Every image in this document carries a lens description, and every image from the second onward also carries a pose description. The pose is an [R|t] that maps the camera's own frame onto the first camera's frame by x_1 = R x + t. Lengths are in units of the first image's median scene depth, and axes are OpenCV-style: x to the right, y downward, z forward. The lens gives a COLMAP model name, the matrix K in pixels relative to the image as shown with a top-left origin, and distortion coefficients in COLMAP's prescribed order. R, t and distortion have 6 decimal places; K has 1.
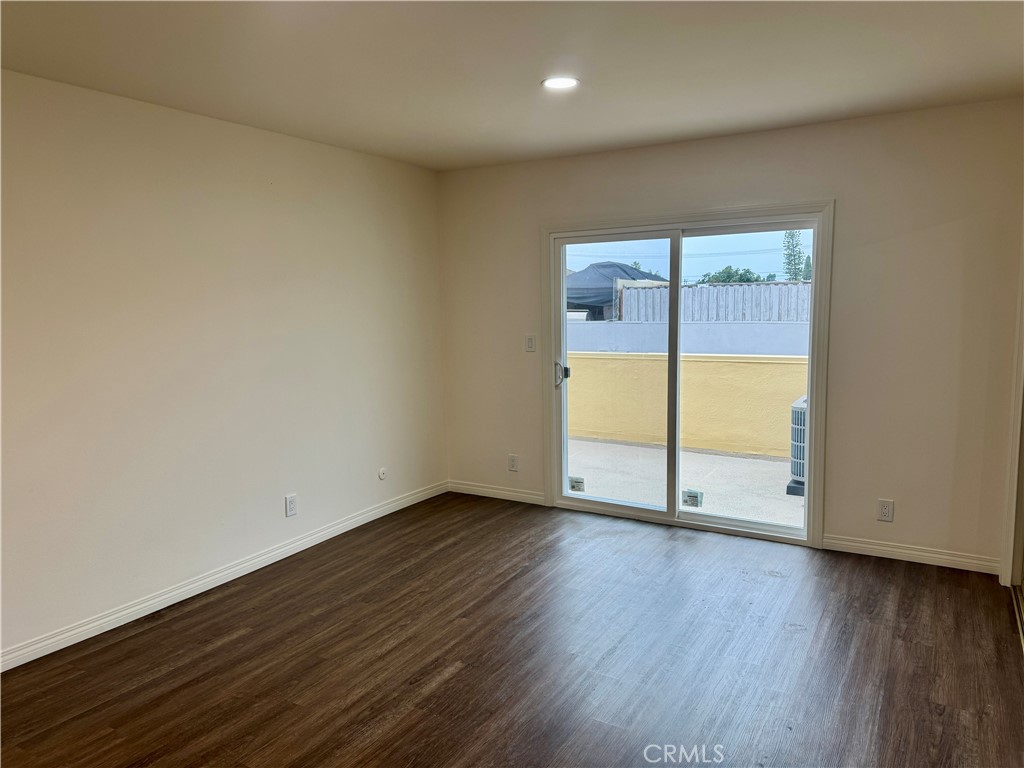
lens RADIAL K [[715.2, 0, 509.1], [0, 715.2, 387.4], [0, 0, 1]] dist [0.046960, -0.058838]
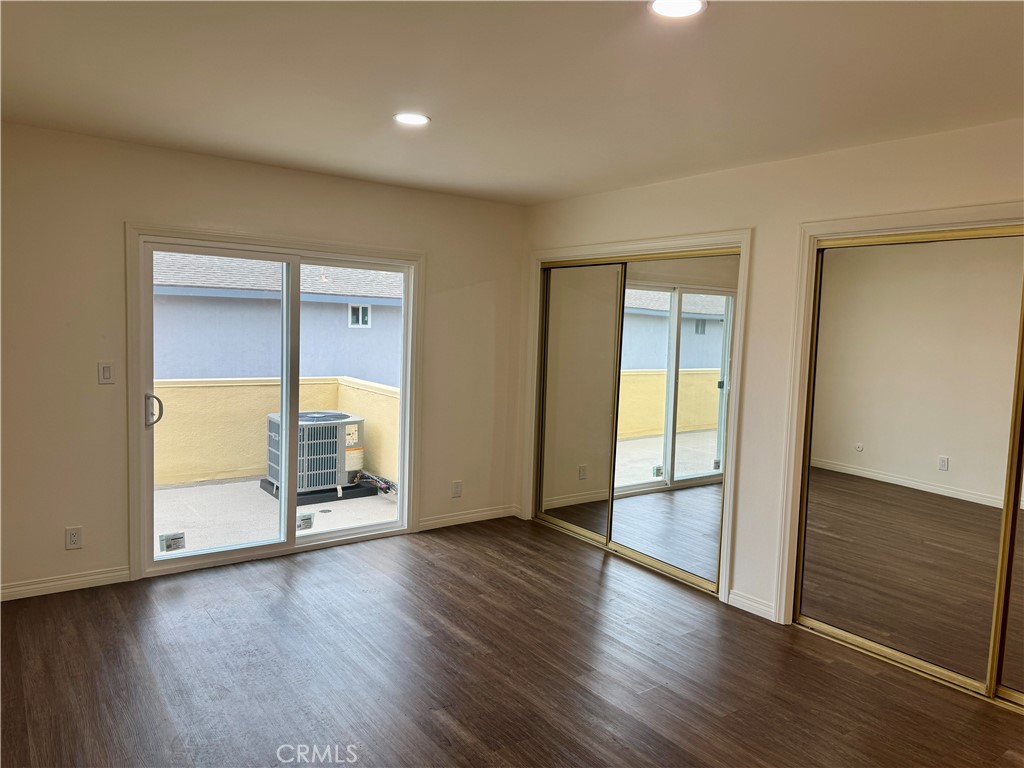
lens RADIAL K [[710.1, 0, 532.3], [0, 710.1, 383.0], [0, 0, 1]] dist [0.099936, -0.127931]
pose [[0.366127, -0.044750, 0.929488, -0.558840], [0.073669, 0.997102, 0.018987, -0.034804], [-0.927644, 0.061523, 0.368363, 0.321031]]
